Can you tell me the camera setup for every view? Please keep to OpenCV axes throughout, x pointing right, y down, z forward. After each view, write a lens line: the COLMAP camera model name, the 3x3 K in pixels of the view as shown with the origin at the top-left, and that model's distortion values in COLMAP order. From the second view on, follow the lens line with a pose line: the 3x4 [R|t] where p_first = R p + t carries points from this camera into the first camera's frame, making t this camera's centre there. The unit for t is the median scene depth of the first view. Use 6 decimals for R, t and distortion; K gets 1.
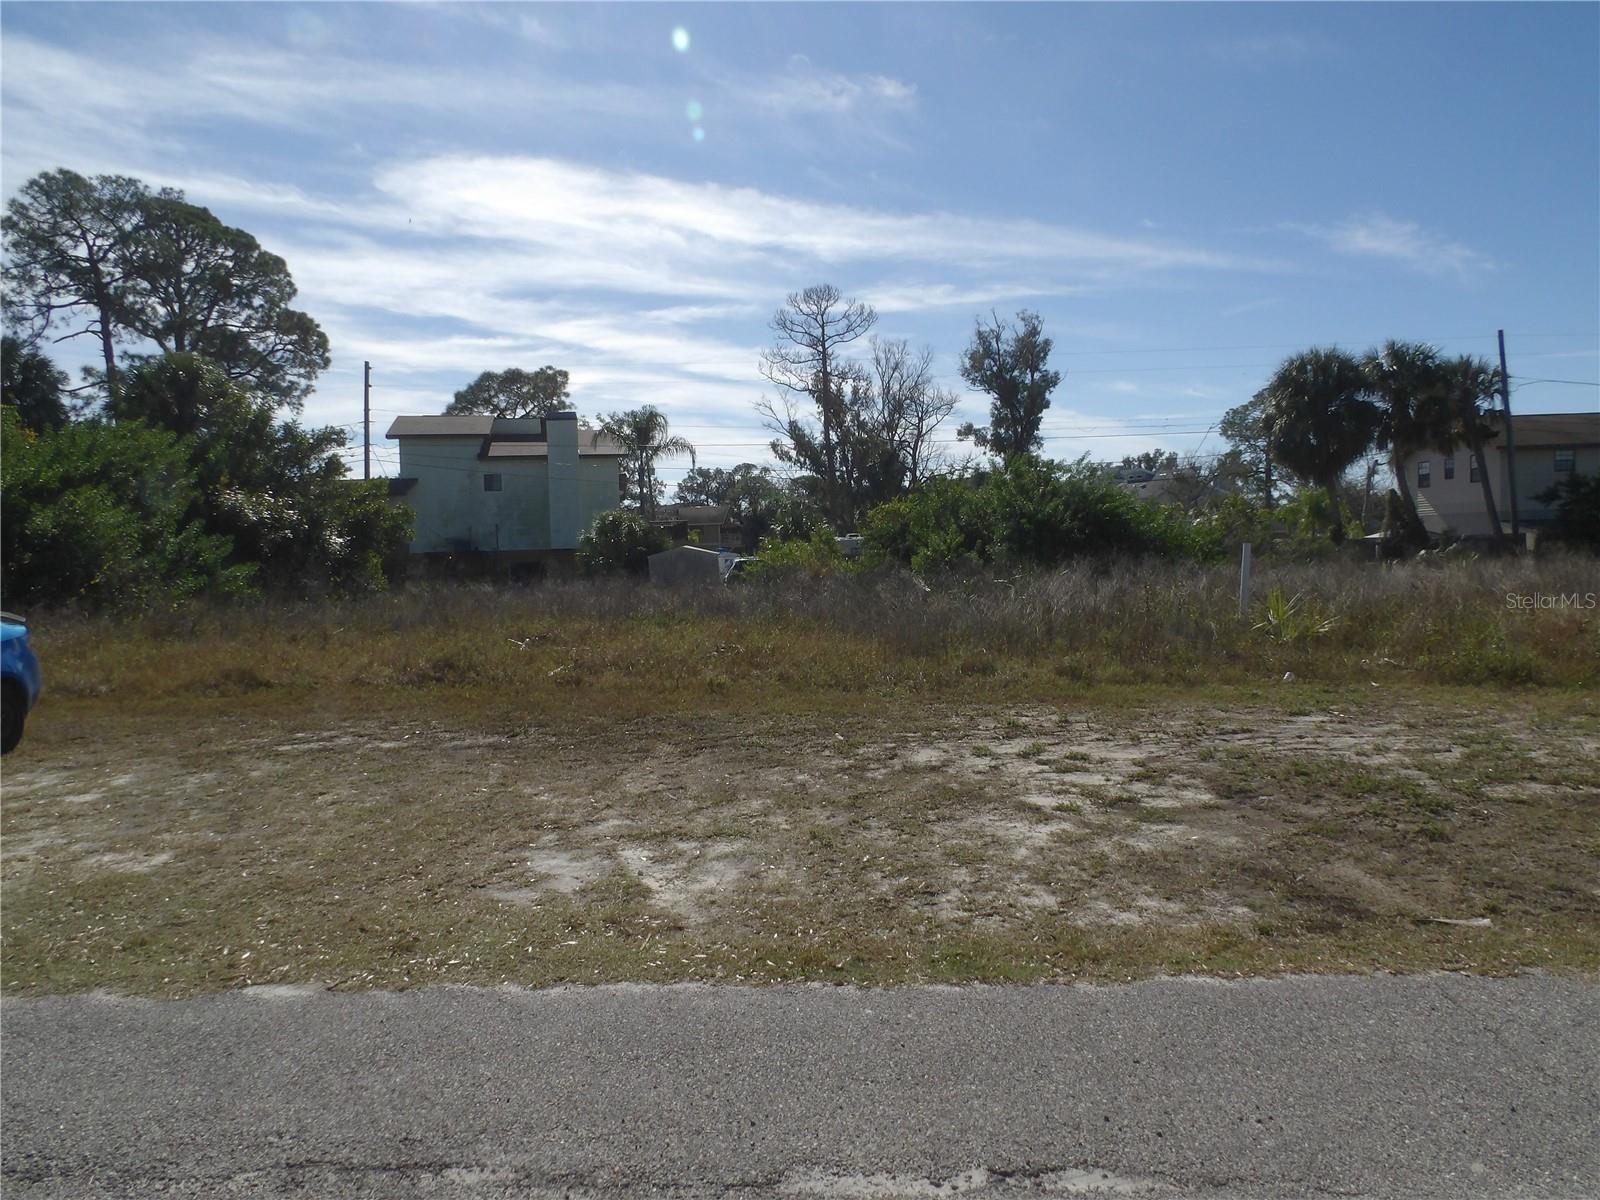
lens RADIAL K [[1073.9, 0, 790.0], [0, 1073.9, 599.6], [0, 0, 1]] dist [-0.034016, 0.023041]
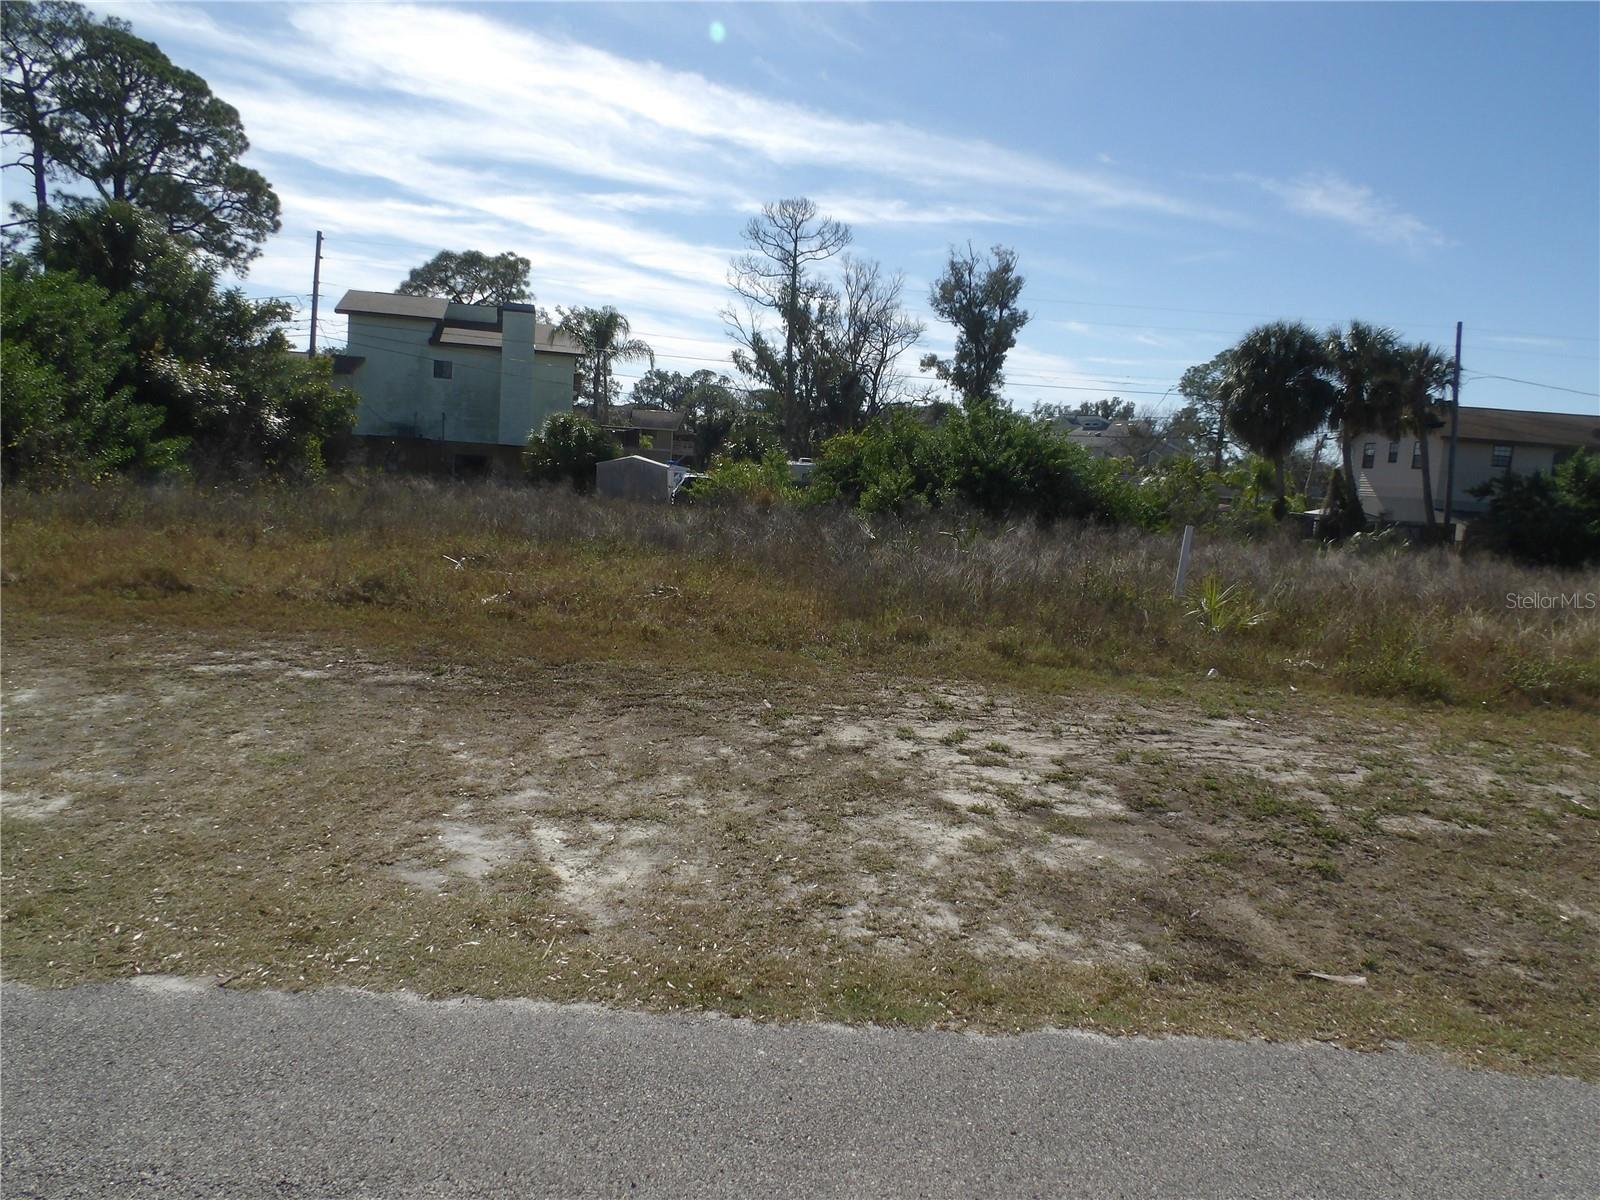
lens RADIAL K [[1073.9, 0, 790.6], [0, 1073.9, 594.5], [0, 0, 1]] dist [-0.034016, 0.023041]
pose [[0.994253, 0.091061, 0.056296, 0.000593], [-0.095074, 0.992770, 0.073270, -0.017019], [-0.049217, -0.078201, 0.995722, 0.002868]]
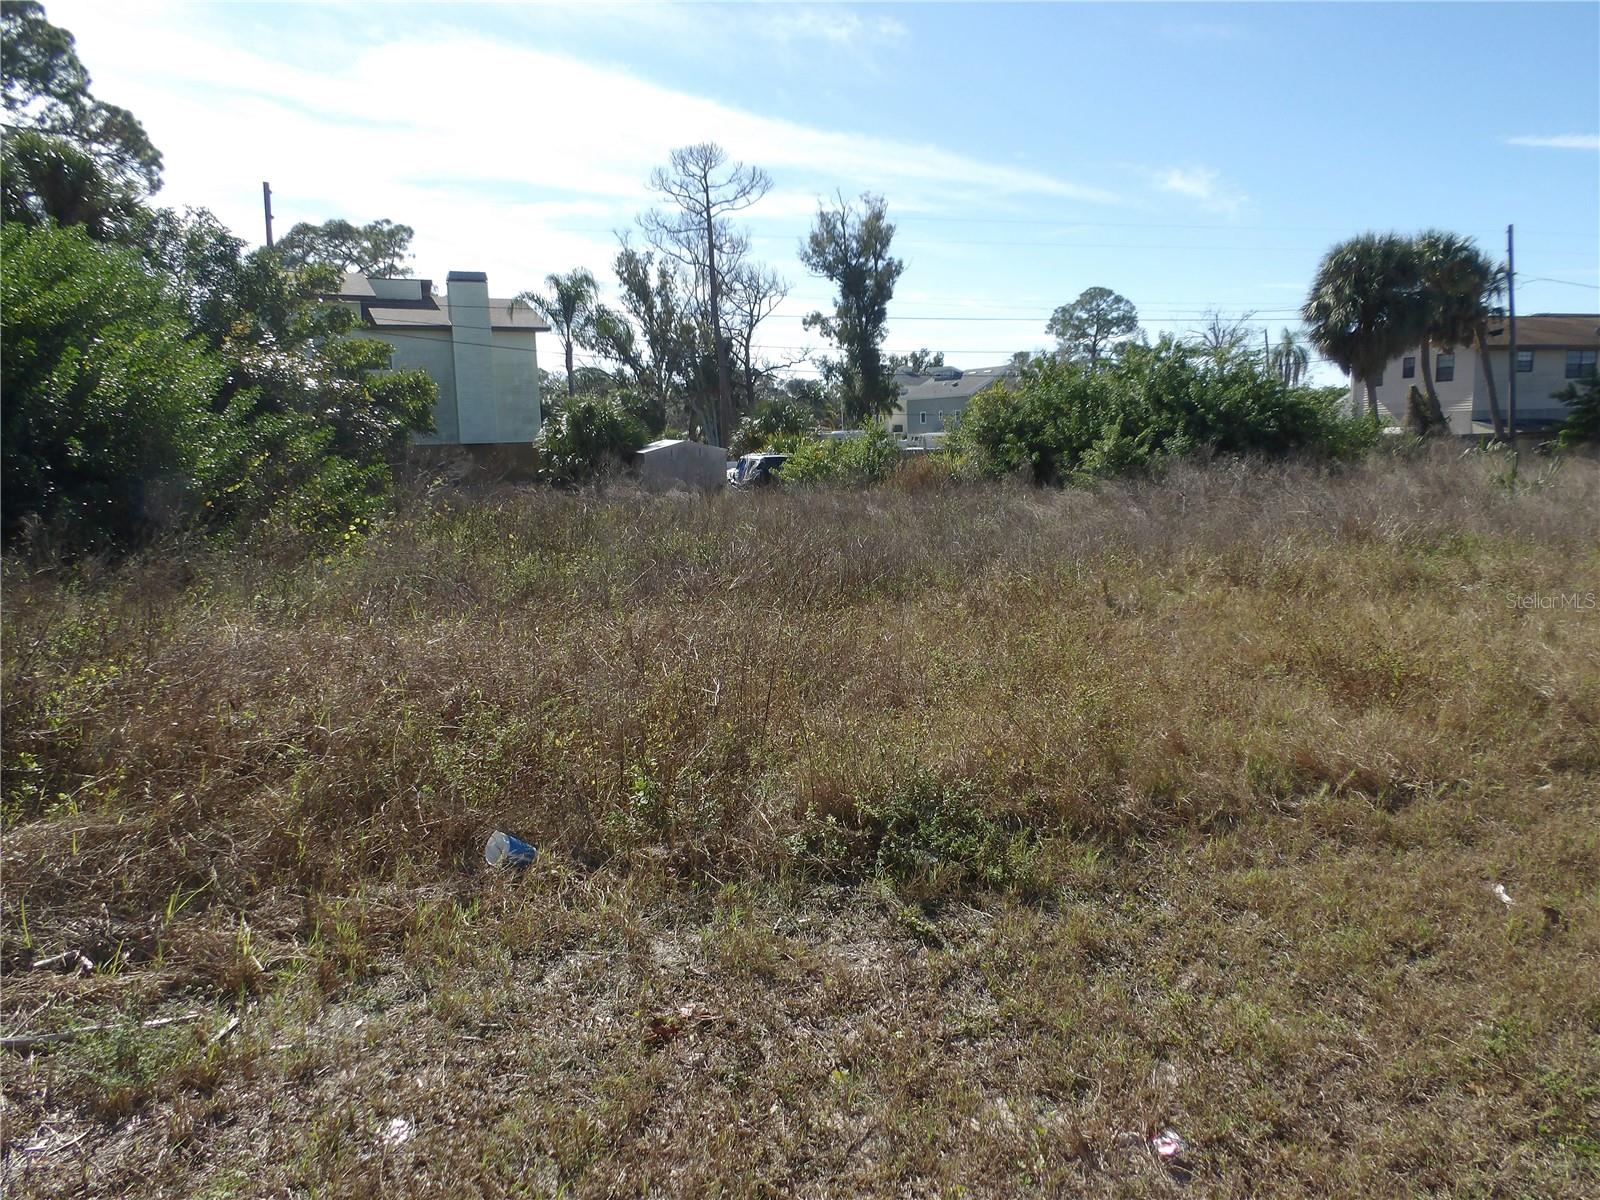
lens RADIAL K [[1073.9, 0, 760.3], [0, 1073.9, 580.8], [0, 0, 1]] dist [-0.034016, 0.023041]
pose [[0.973190, -0.021478, 0.228998, -0.434626], [0.003613, 0.996935, 0.078148, -0.016998], [-0.229975, -0.075226, 0.970285, 0.381841]]
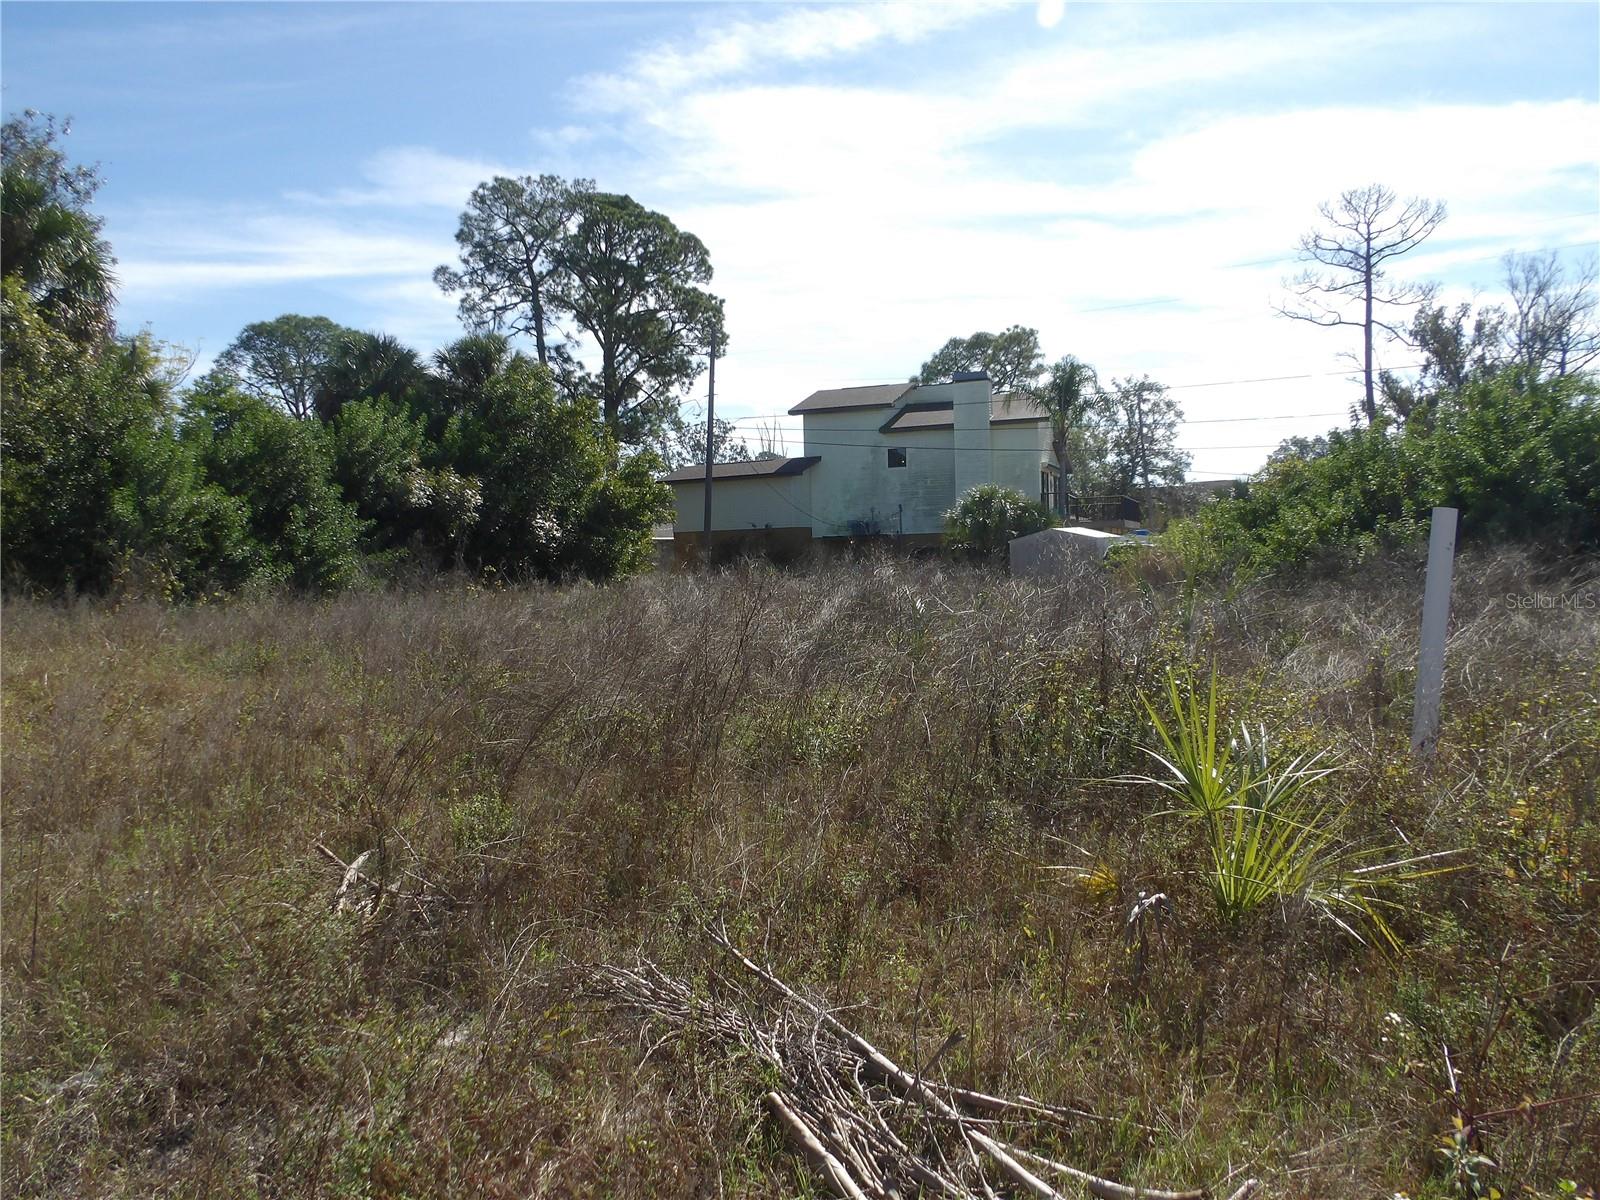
lens RADIAL K [[1073.9, 0, 790.6], [0, 1073.9, 613.6], [0, 0, 1]] dist [-0.034016, 0.023041]
pose [[0.853653, 0.034552, -0.519695, 0.263407], [-0.018588, 0.999183, 0.035898, -0.023453], [0.520510, -0.020984, 0.853598, 0.439280]]
